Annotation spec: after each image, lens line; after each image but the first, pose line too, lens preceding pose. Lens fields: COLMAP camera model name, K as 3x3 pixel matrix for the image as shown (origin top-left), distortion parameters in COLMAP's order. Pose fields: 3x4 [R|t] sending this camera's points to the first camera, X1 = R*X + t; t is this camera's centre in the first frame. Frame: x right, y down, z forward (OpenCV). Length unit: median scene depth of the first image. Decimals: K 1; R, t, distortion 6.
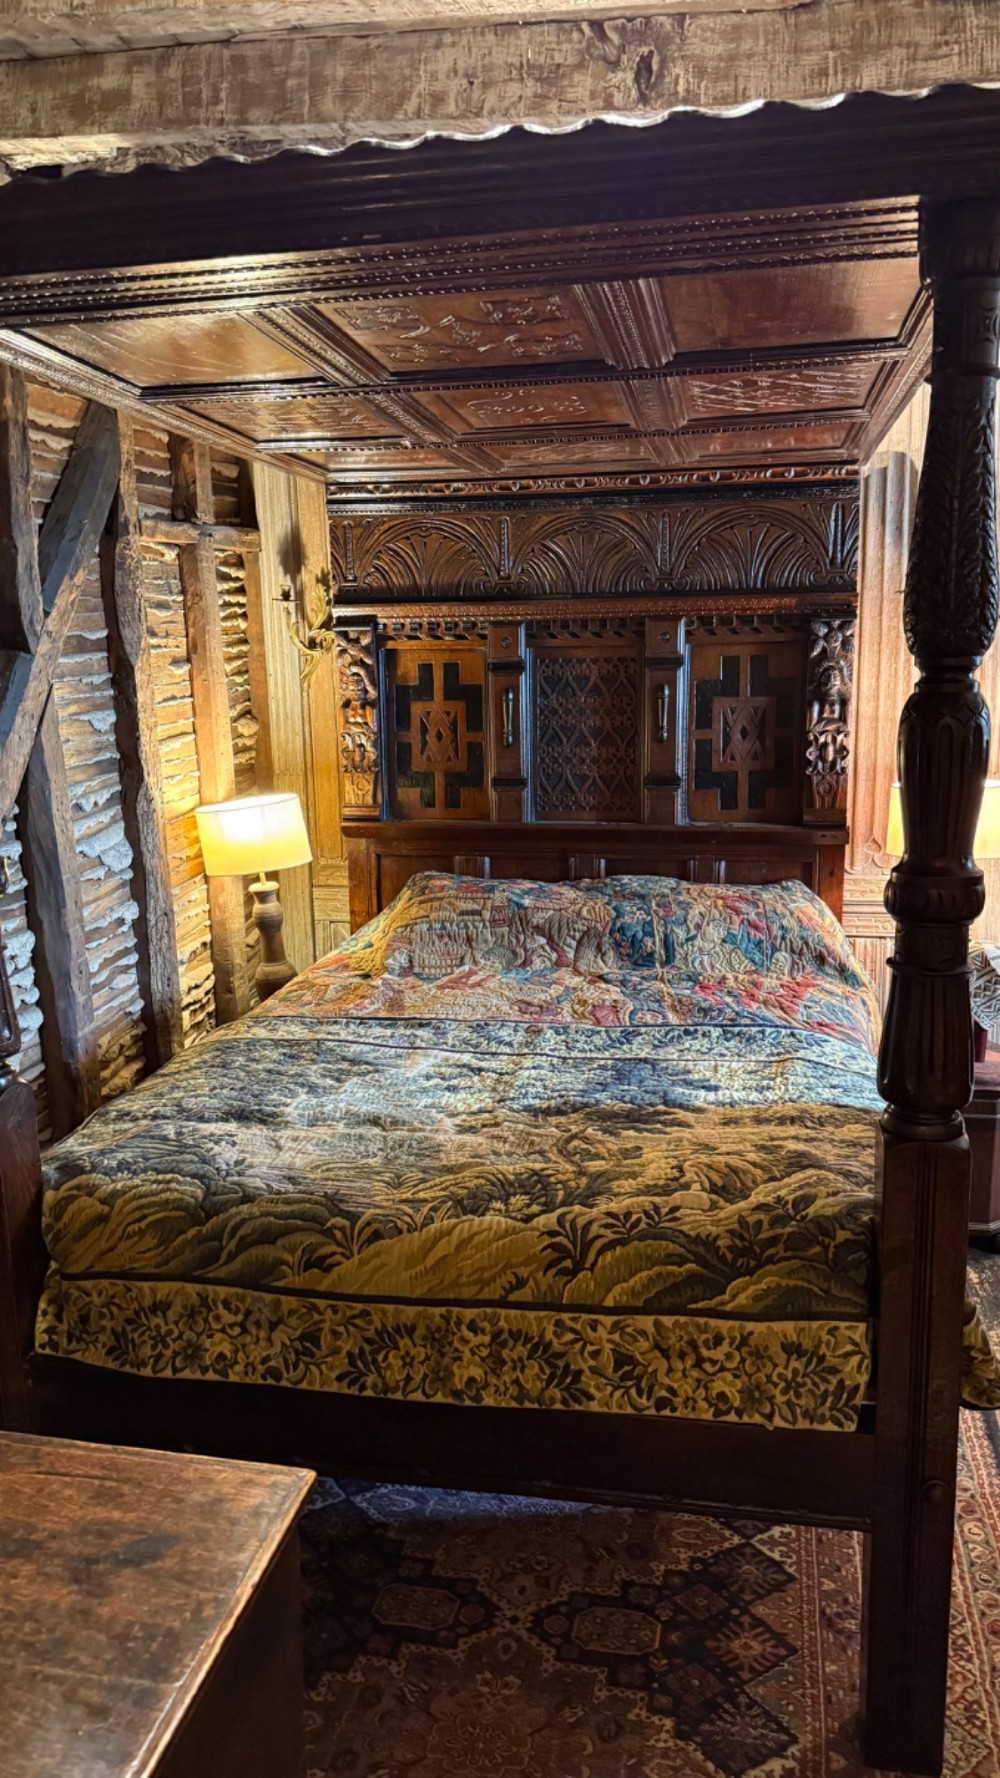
lens RADIAL K [[1235.1, 0, 498.5], [0, 1235.1, 898.5], [0, 0, 1]] dist [0.089478, -0.115490]
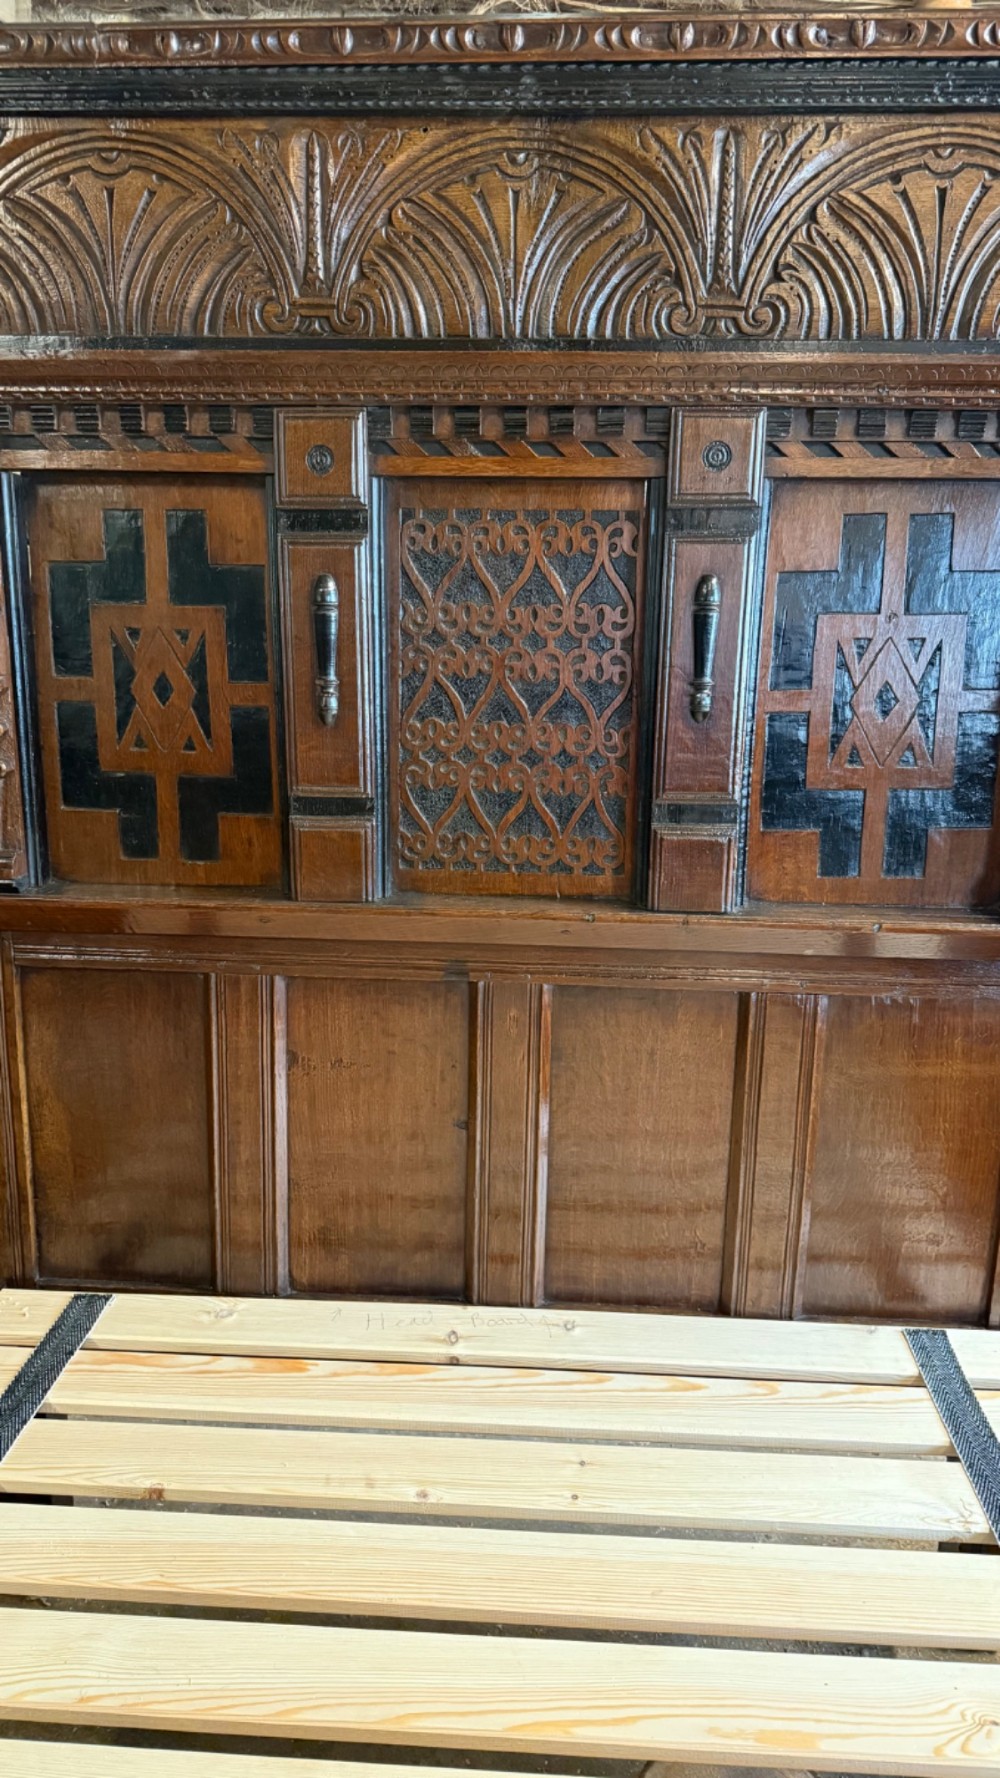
lens RADIAL K [[1266.6, 0, 505.0], [0, 1266.6, 906.4], [0, 0, 1]] dist [0.067631, -0.089166]
pose [[0.990663, 0.001336, 0.136329, 0.009803], [-0.004451, 0.999736, 0.022545, -0.079151], [-0.136262, -0.022942, 0.990407, 0.636733]]
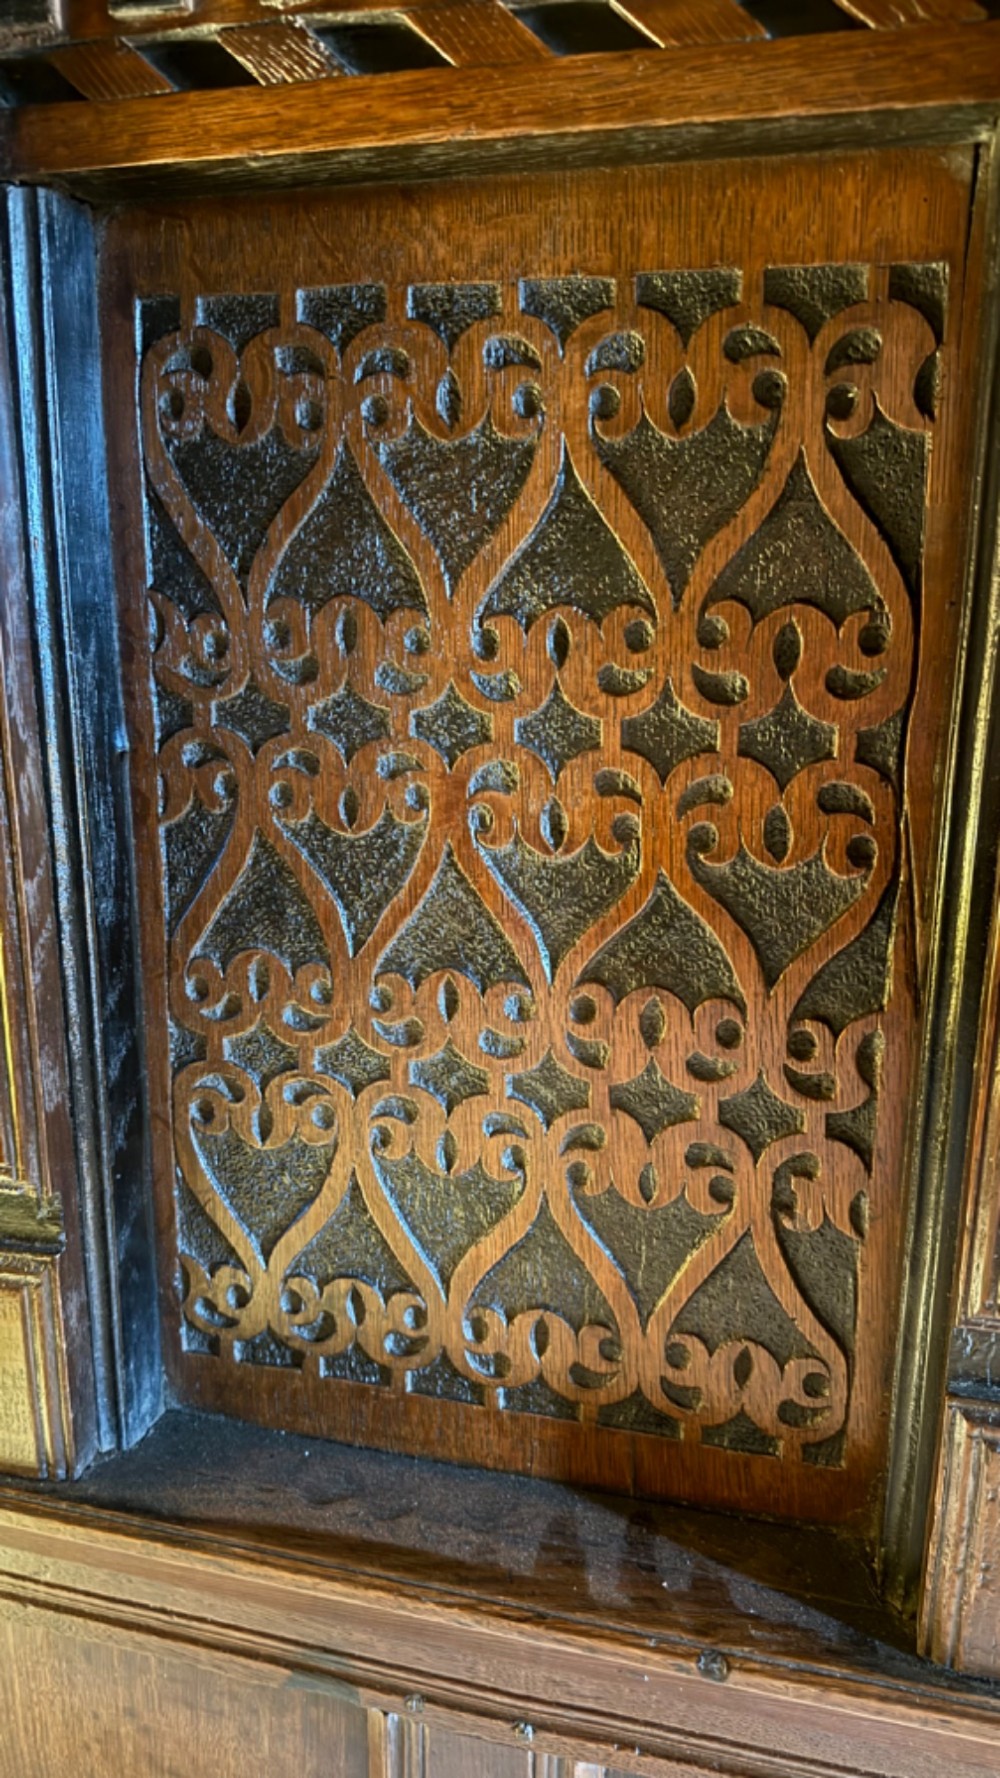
lens RADIAL K [[1266.6, 0, 505.0], [0, 1266.6, 906.4], [0, 0, 1]] dist [0.067631, -0.089166]
pose [[0.997319, 0.051100, -0.052381, 0.088791], [-0.049997, 0.998504, 0.022153, -0.151917], [0.053434, -0.019474, 0.998381, 0.968175]]
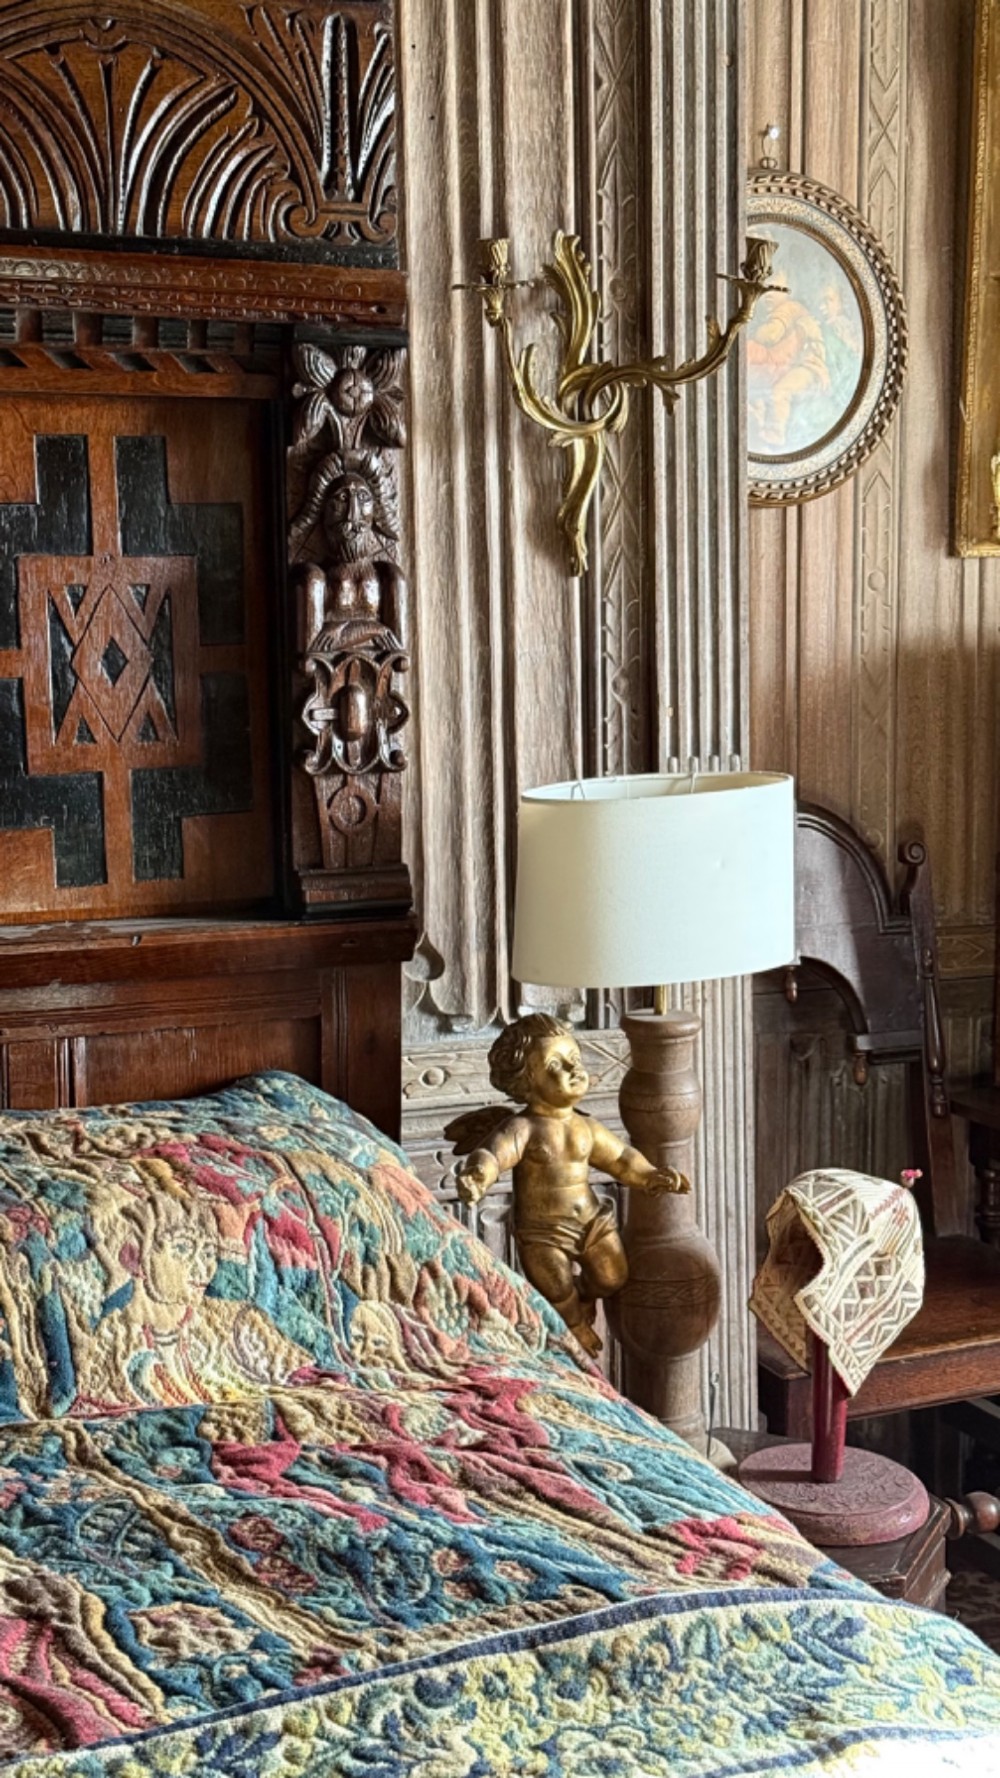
lens RADIAL K [[2539.7, 0, 500.0], [0, 2539.7, 889.0], [0, 0, 1]] dist [0.211010, -0.071839]
pose [[0.836946, -0.066529, 0.543227, -0.111287], [0.097820, 0.994785, -0.028880, -0.043271], [-0.538473, 0.077309, 0.839089, 0.384176]]
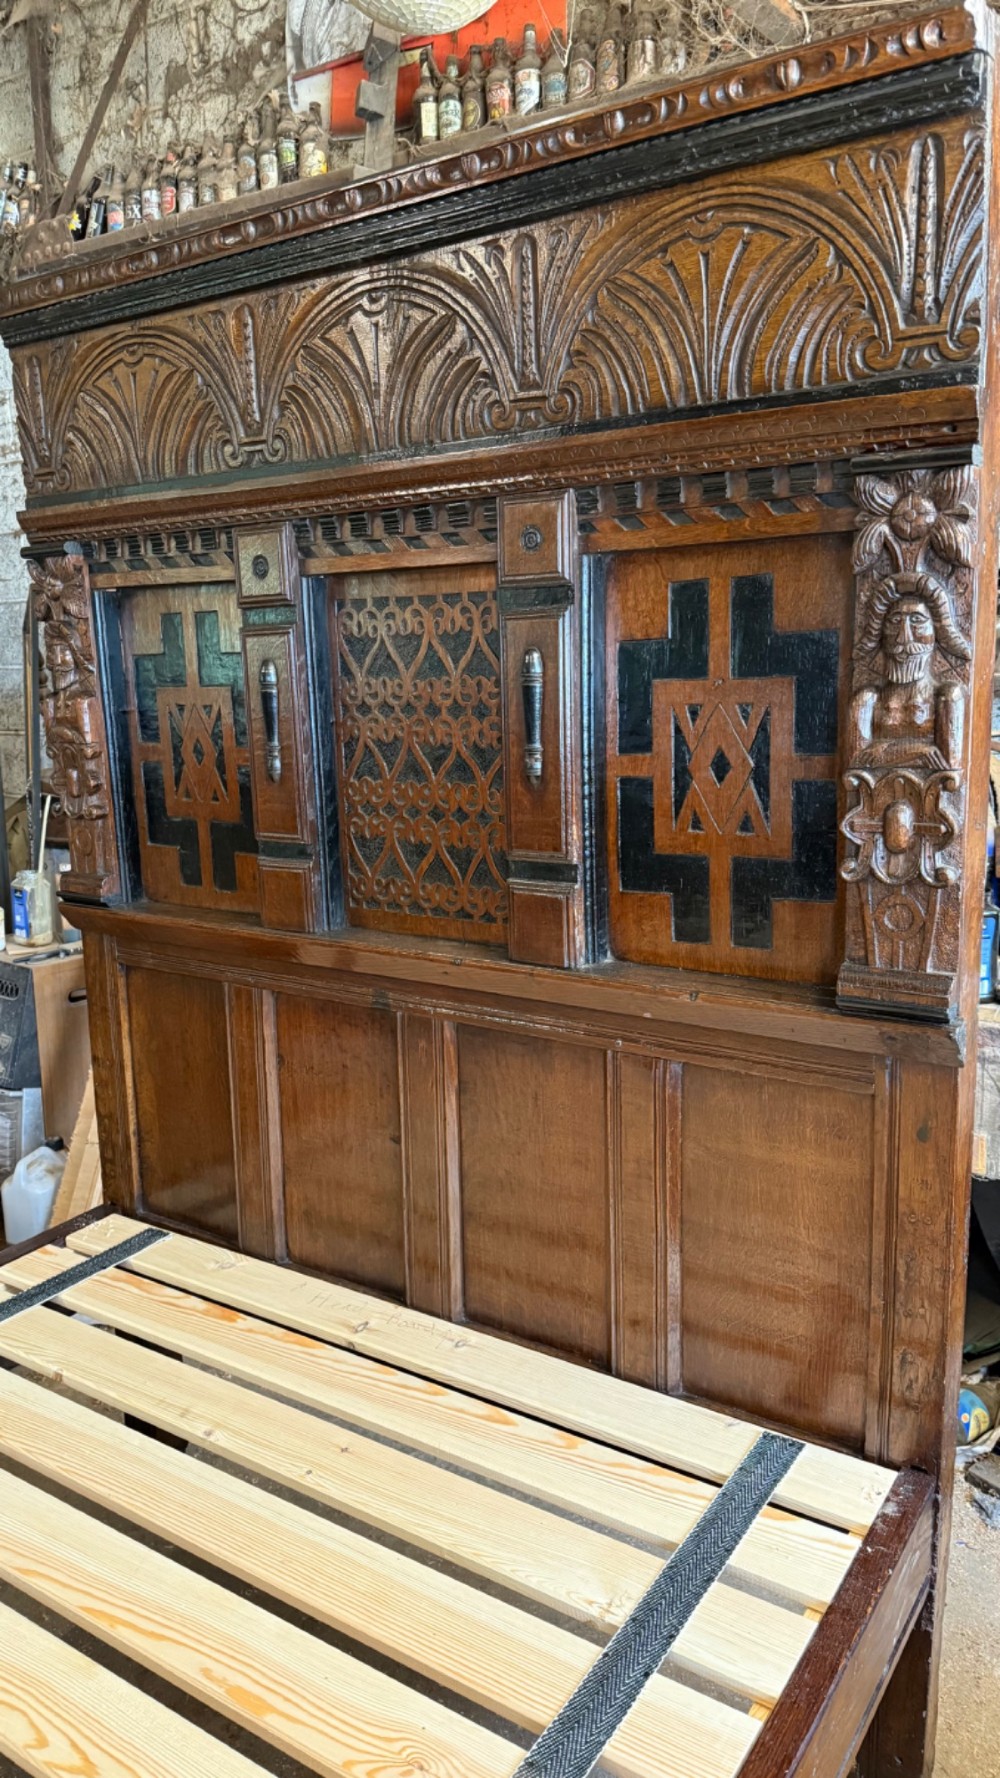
lens RADIAL K [[1235.1, 0, 498.5], [0, 1235.1, 898.5], [0, 0, 1]] dist [0.089478, -0.115490]
pose [[0.923956, 0.067704, -0.376459, 0.314653], [-0.070425, 0.997496, 0.006547, -0.094875], [0.375960, 0.020463, 0.926410, 0.641790]]
